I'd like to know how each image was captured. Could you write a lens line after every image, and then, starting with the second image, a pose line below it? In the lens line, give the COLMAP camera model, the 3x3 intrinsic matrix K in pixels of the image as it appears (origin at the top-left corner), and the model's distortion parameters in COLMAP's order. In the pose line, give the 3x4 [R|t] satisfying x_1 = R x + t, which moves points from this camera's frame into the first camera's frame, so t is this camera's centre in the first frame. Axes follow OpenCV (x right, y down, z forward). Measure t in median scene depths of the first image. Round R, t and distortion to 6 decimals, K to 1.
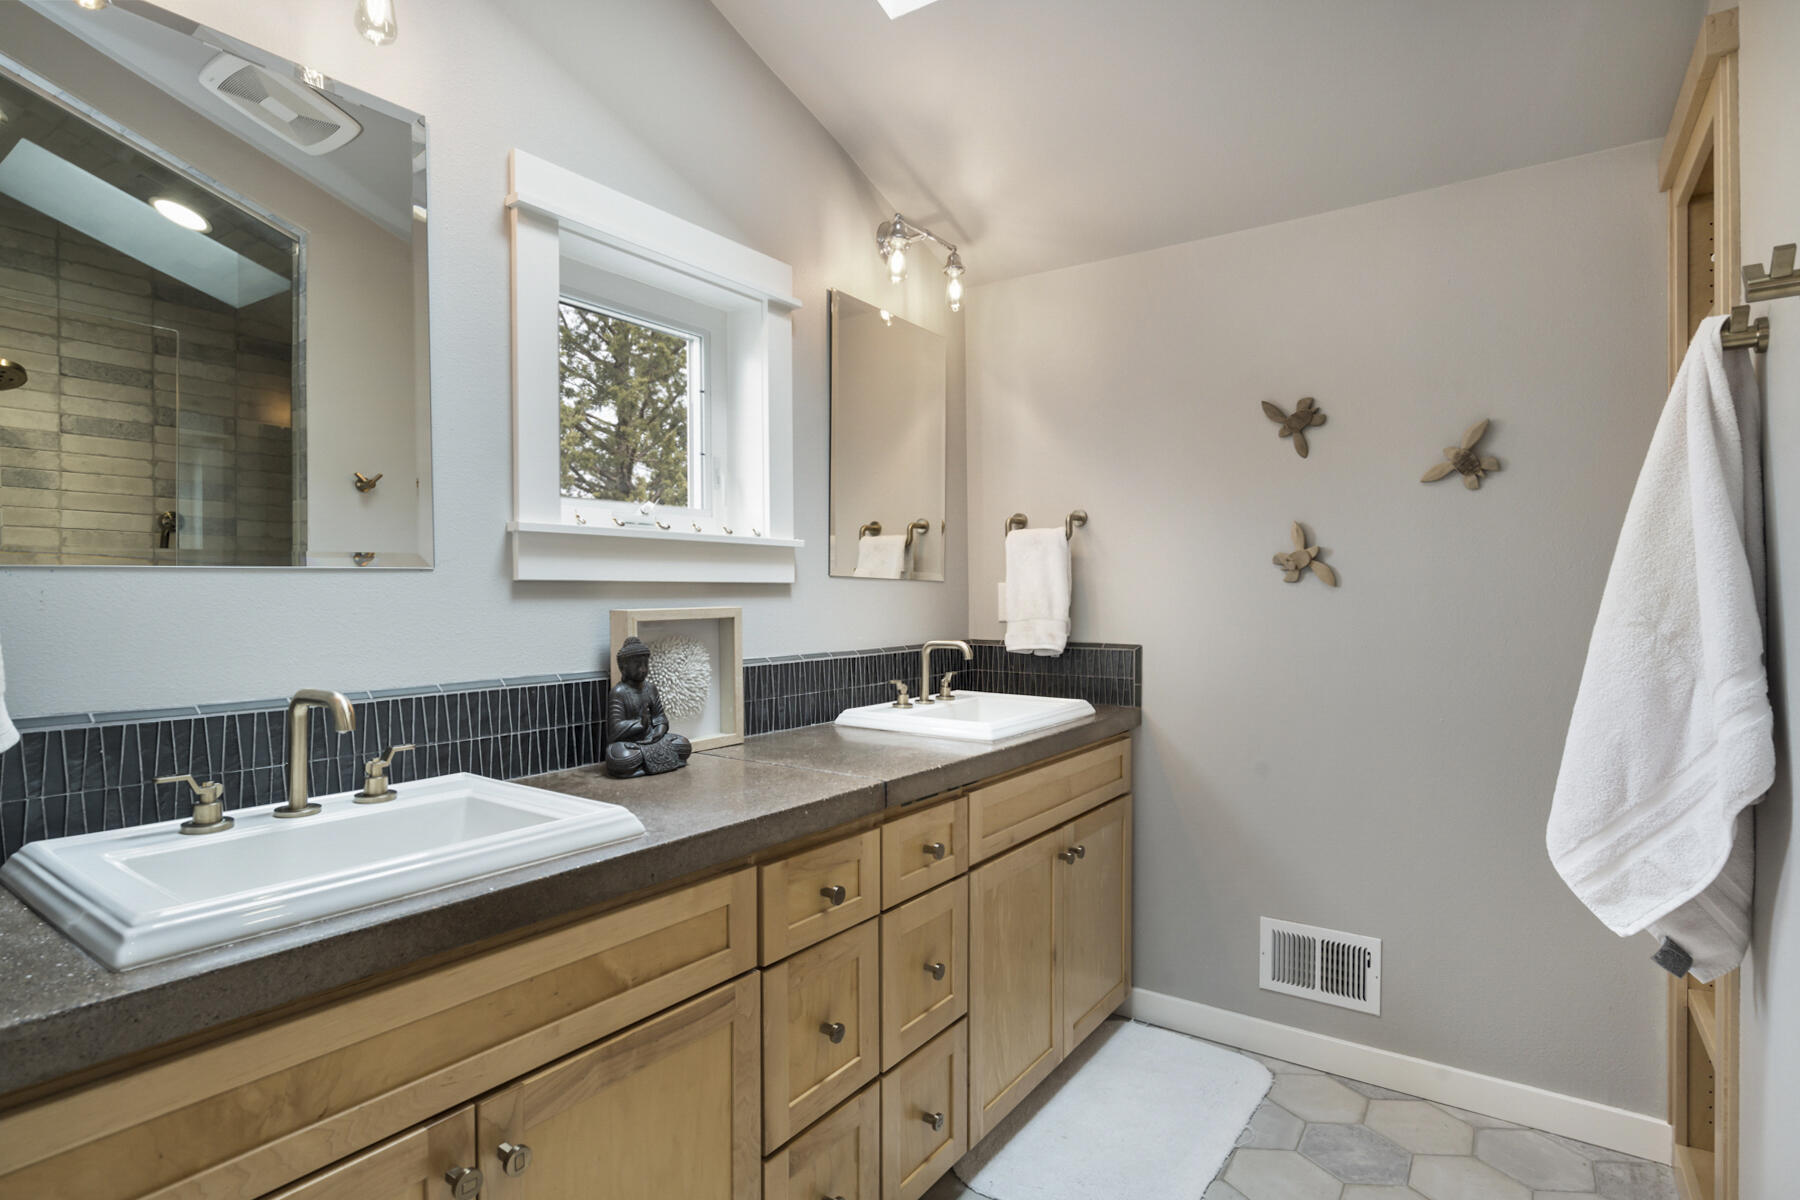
lens RADIAL K [[901.1, 0, 905.8], [0, 901.1, 608.3], [0, 0, 1]] dist [-0.019706, 0.007685]
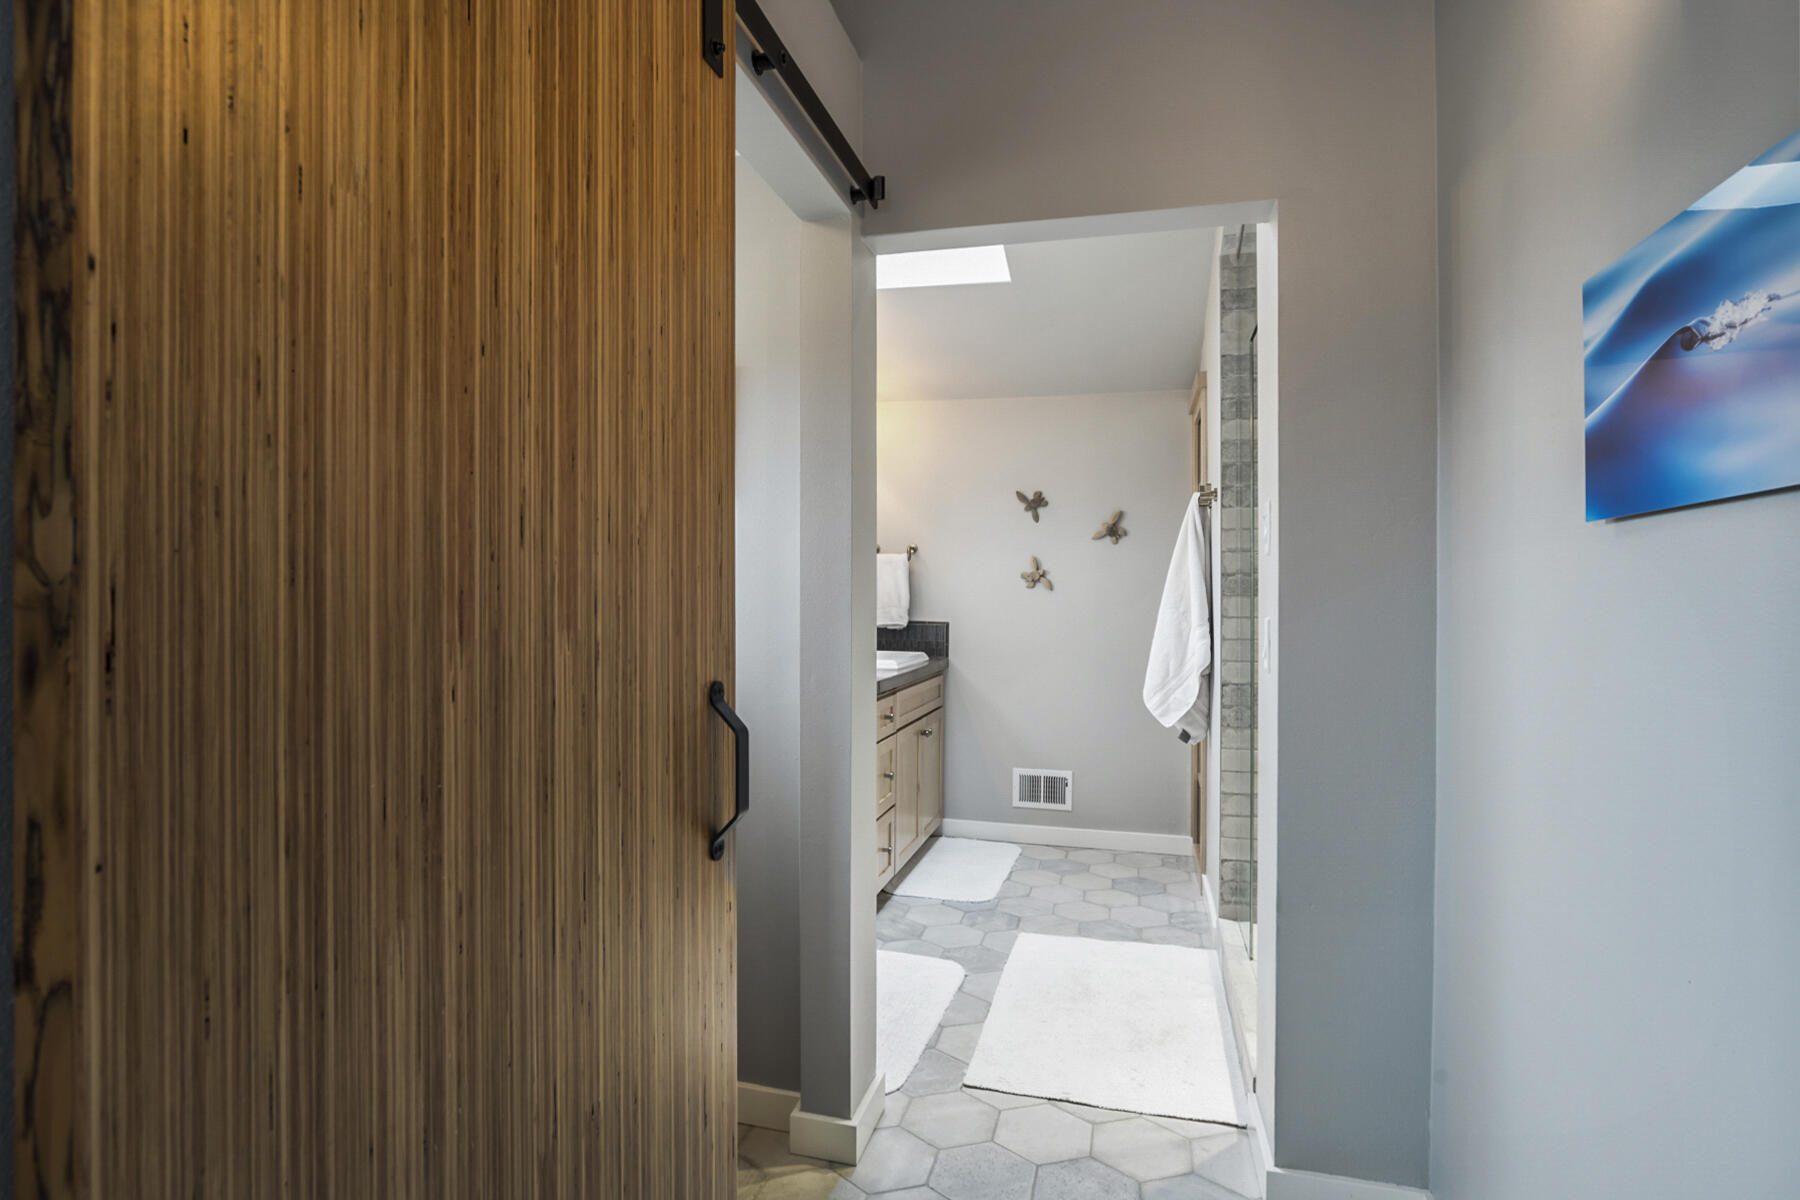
lens RADIAL K [[901.1, 0, 896.0], [0, 901.1, 595.6], [0, 0, 1]] dist [-0.019706, 0.007685]
pose [[0.941774, 0.008575, 0.336138, -0.482129], [-0.006016, 0.999944, -0.008653, 0.005419], [-0.336194, 0.006127, 0.941773, -0.703525]]
